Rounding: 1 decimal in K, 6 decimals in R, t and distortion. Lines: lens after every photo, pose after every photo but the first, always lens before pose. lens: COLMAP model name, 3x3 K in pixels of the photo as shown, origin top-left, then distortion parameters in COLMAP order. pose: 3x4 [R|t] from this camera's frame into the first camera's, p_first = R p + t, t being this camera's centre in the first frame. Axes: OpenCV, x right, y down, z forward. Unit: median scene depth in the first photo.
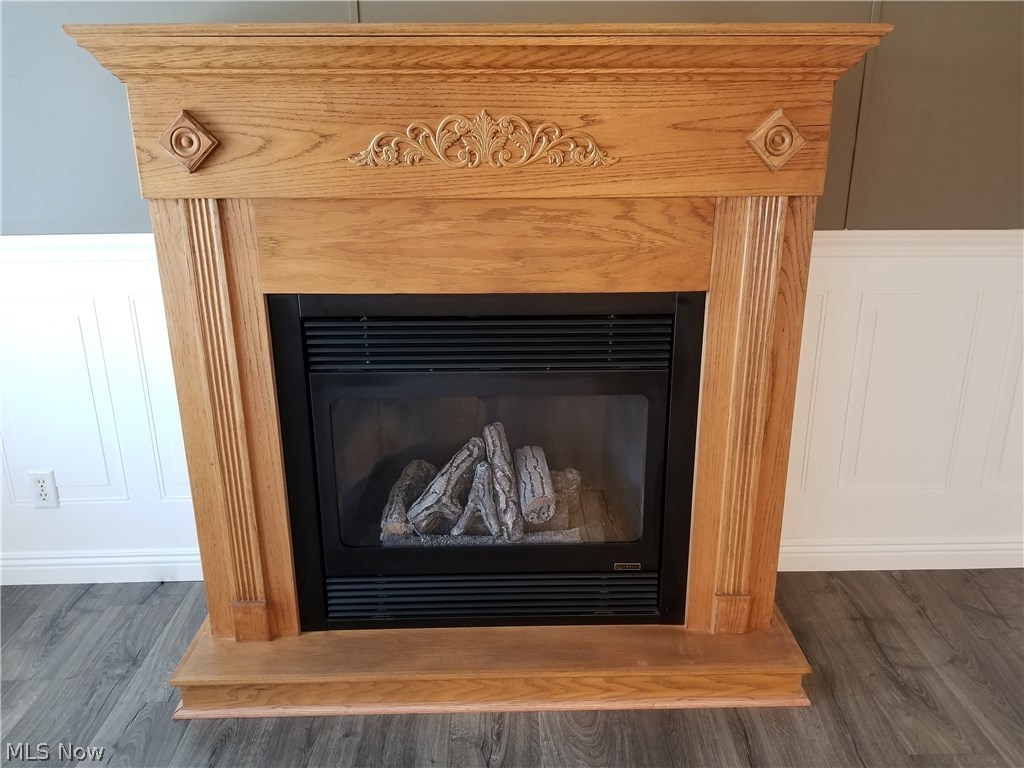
lens RADIAL K [[815.5, 0, 512.0], [0, 815.5, 384.0], [0, 0, 1]] dist [0.056740, -0.100744]
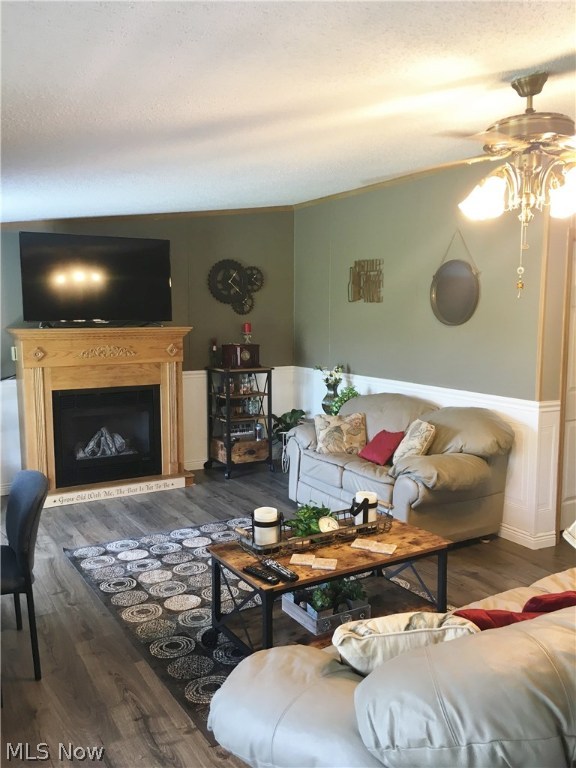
lens RADIAL K [[648.1, 0, 288.0], [0, 648.1, 384.0], [0, 0, 1]] dist [0.066796, -0.124308]
pose [[0.871420, -0.052943, 0.487673, -0.838205], [0.149839, 0.975372, -0.161858, 0.537529], [-0.467093, 0.214119, 0.857891, -2.229694]]
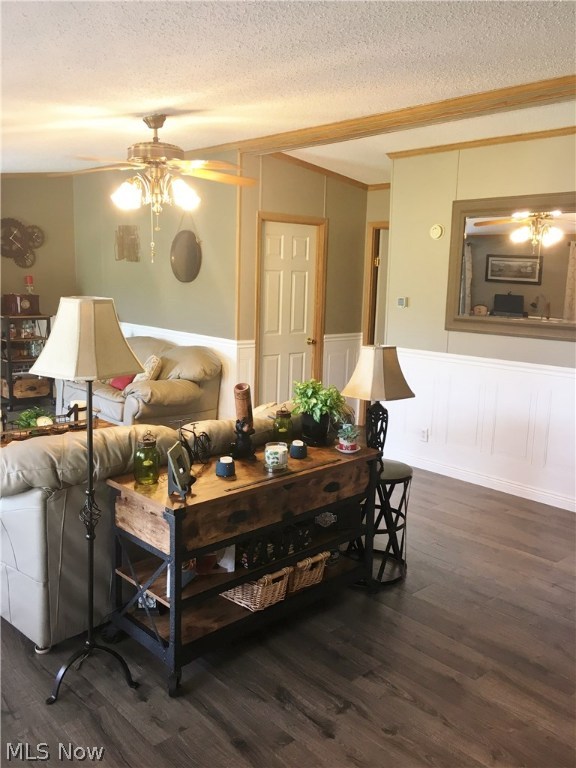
lens RADIAL K [[648.1, 0, 288.0], [0, 648.1, 384.0], [0, 0, 1]] dist [0.066796, -0.124308]
pose [[0.741209, -0.091183, 0.665052, -0.846953], [0.177652, 0.982052, -0.063350, 0.807787], [-0.647340, 0.165103, 0.744105, -3.102586]]
